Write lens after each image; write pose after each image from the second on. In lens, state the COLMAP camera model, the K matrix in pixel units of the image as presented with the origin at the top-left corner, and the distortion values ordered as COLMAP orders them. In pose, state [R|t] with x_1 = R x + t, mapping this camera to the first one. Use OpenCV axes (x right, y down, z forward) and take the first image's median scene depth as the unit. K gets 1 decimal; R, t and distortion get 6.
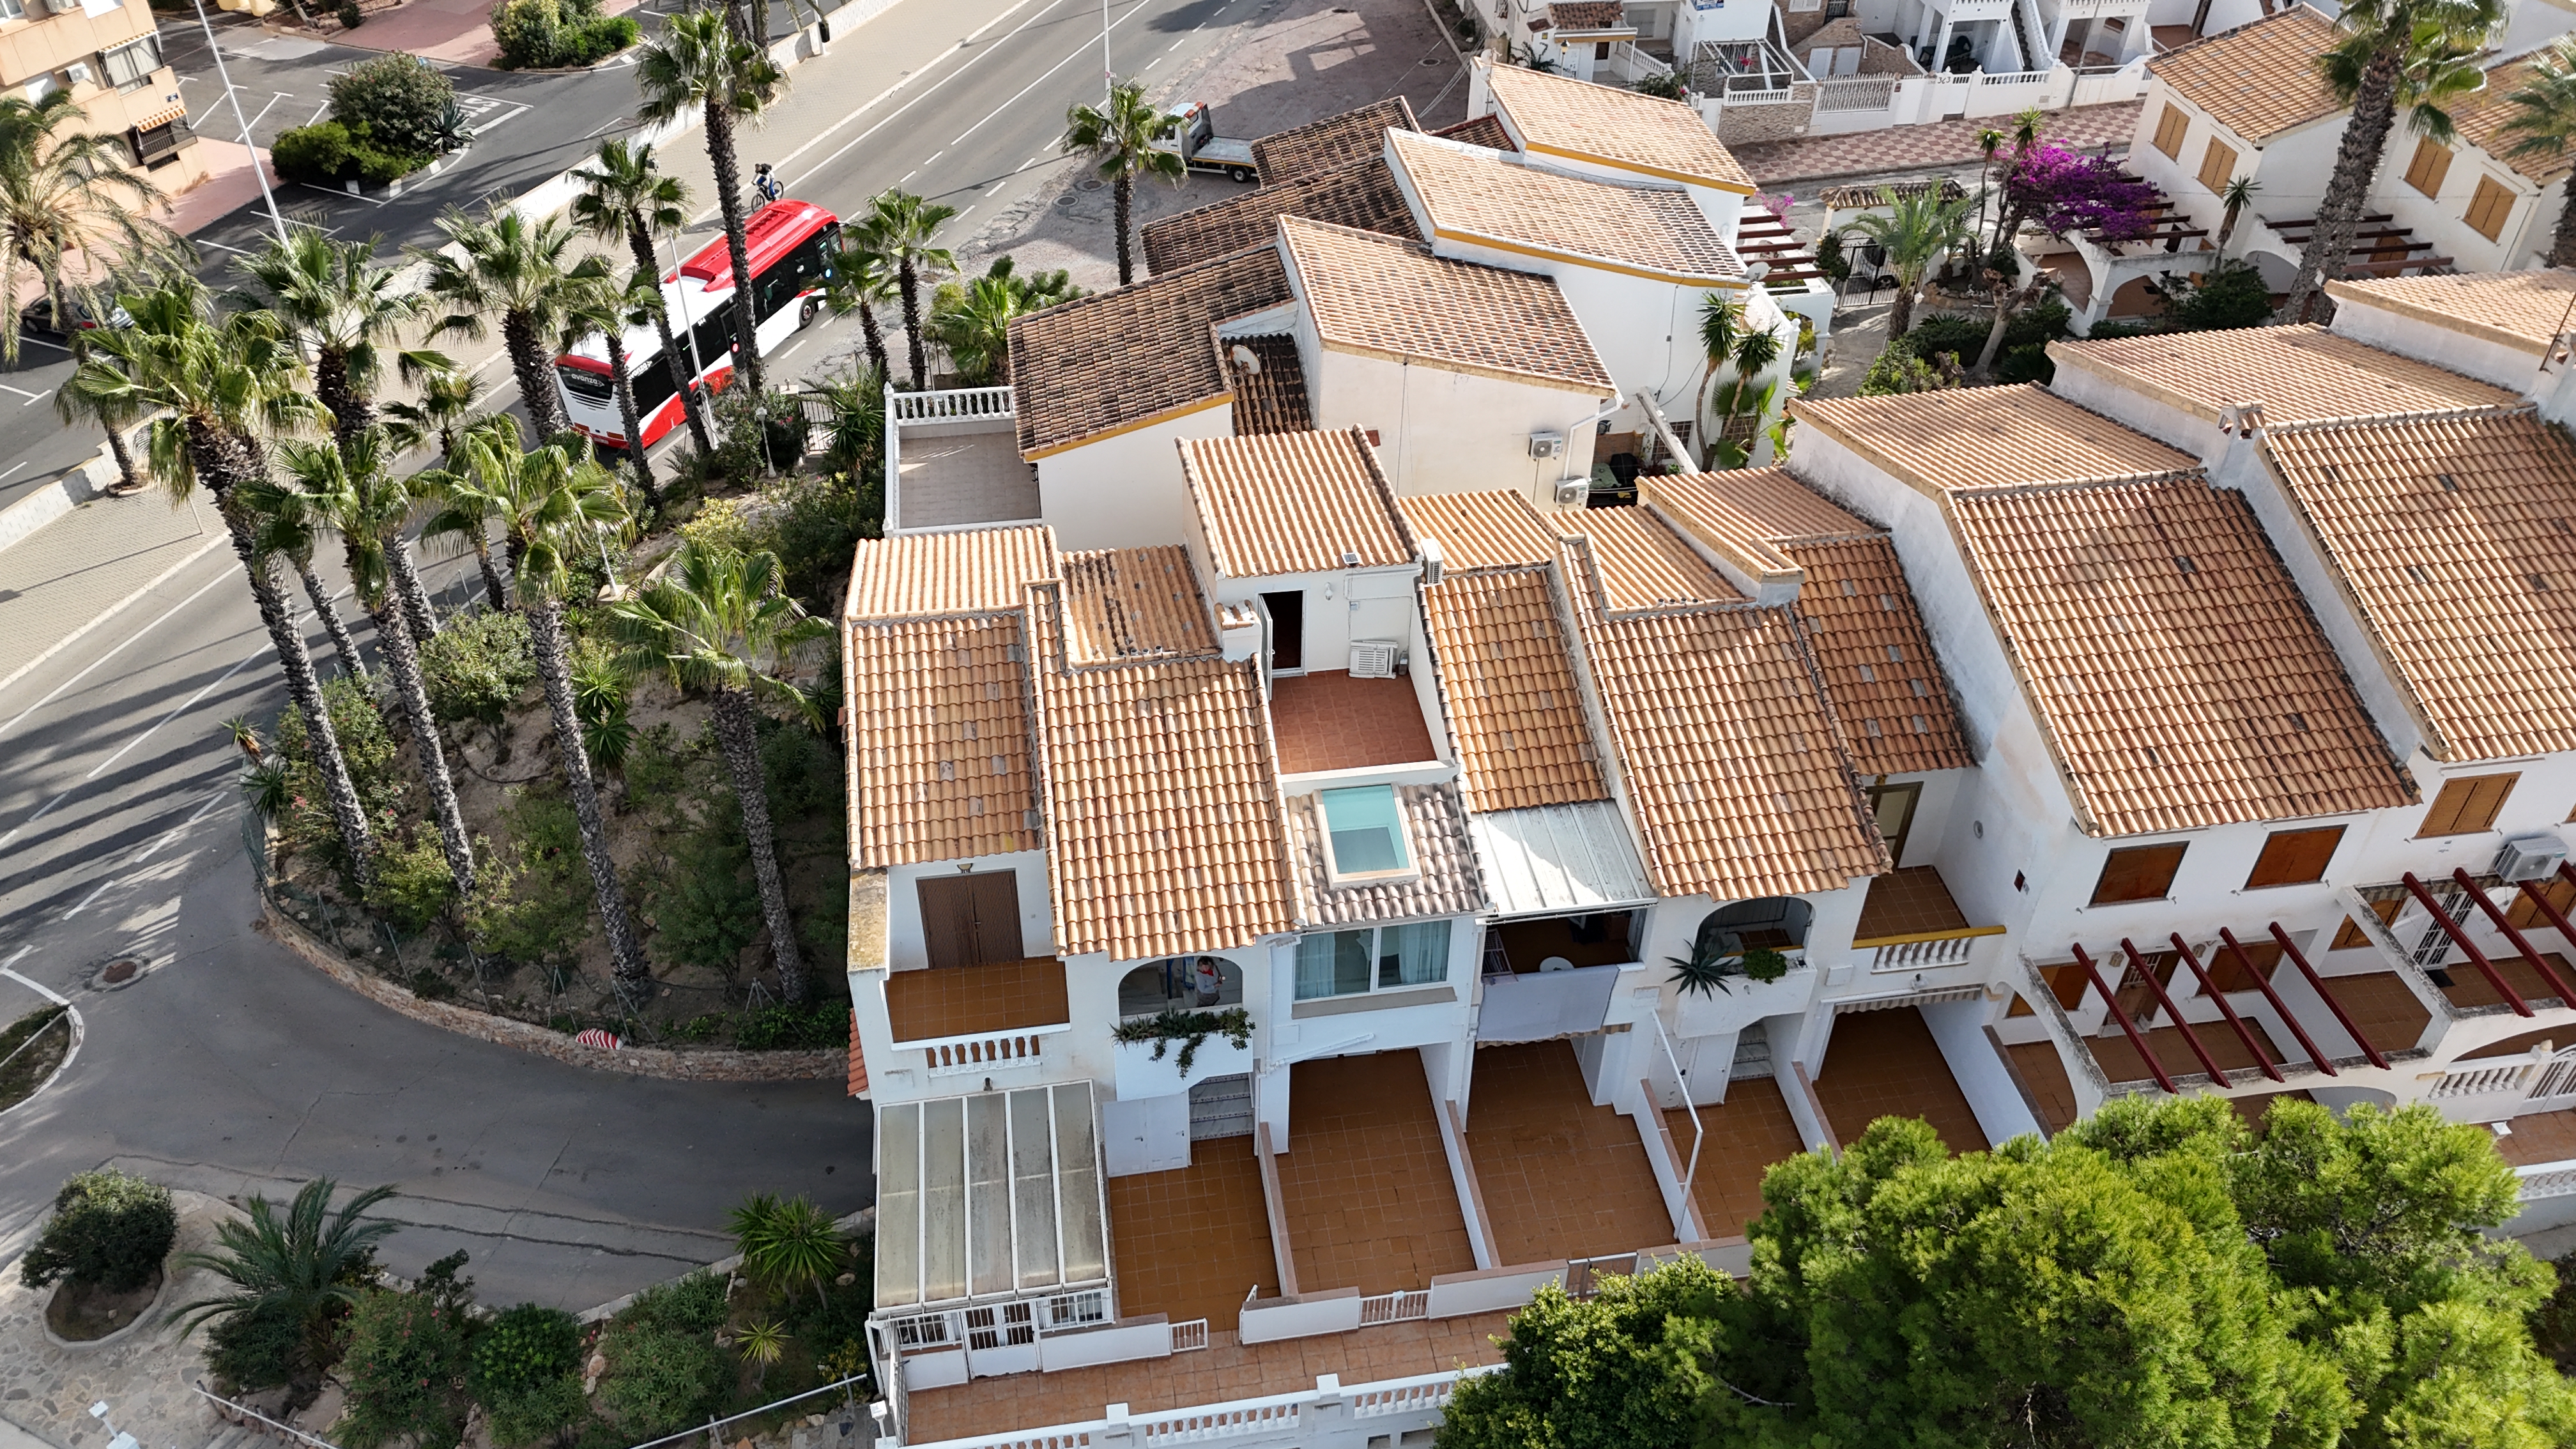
lens RADIAL K [[1885.9, 0, 1288.0], [0, 1885.9, 724.5], [0, 0, 1]] dist [0.107323, -0.133154]
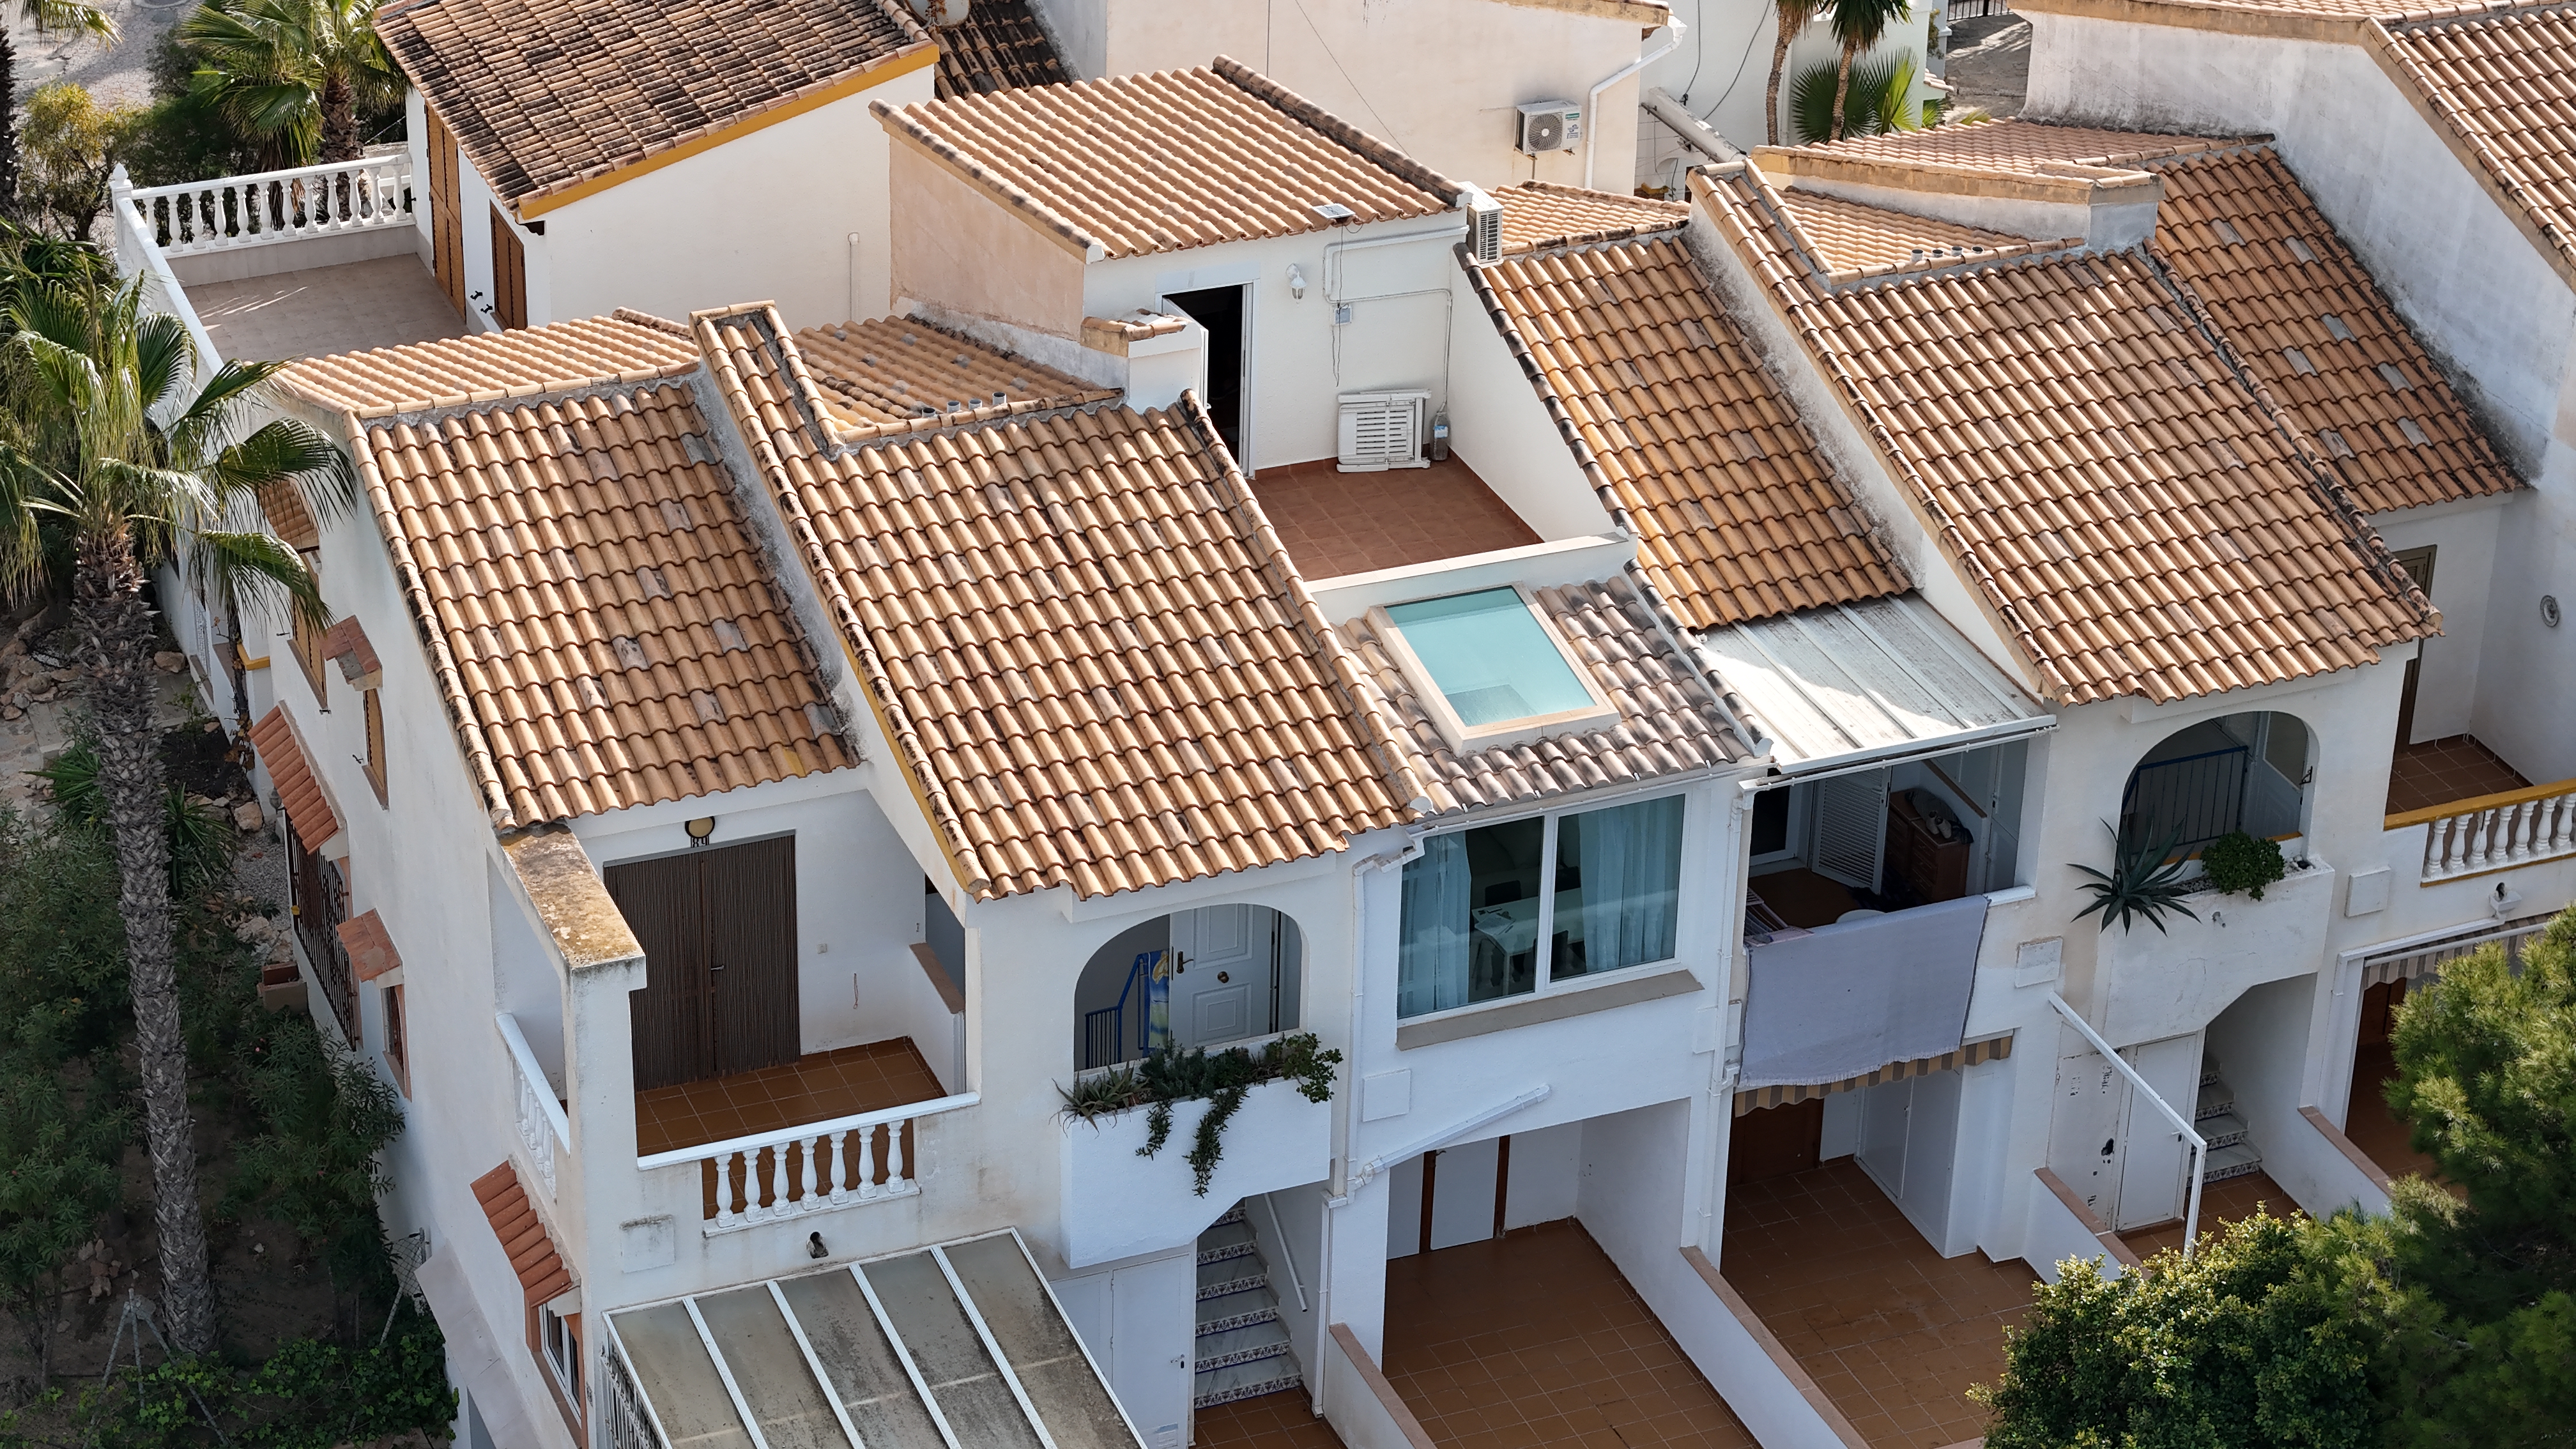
lens RADIAL K [[5139.0, 0, 1298.1], [0, 5139.0, 729.8], [0, 0, 1]] dist [-0.383028, 2.910626]
pose [[0.971157, -0.103942, 0.214592, -0.295762], [0.143940, 0.973062, -0.180090, 0.304339], [-0.190093, 0.205784, 0.959957, -0.295592]]
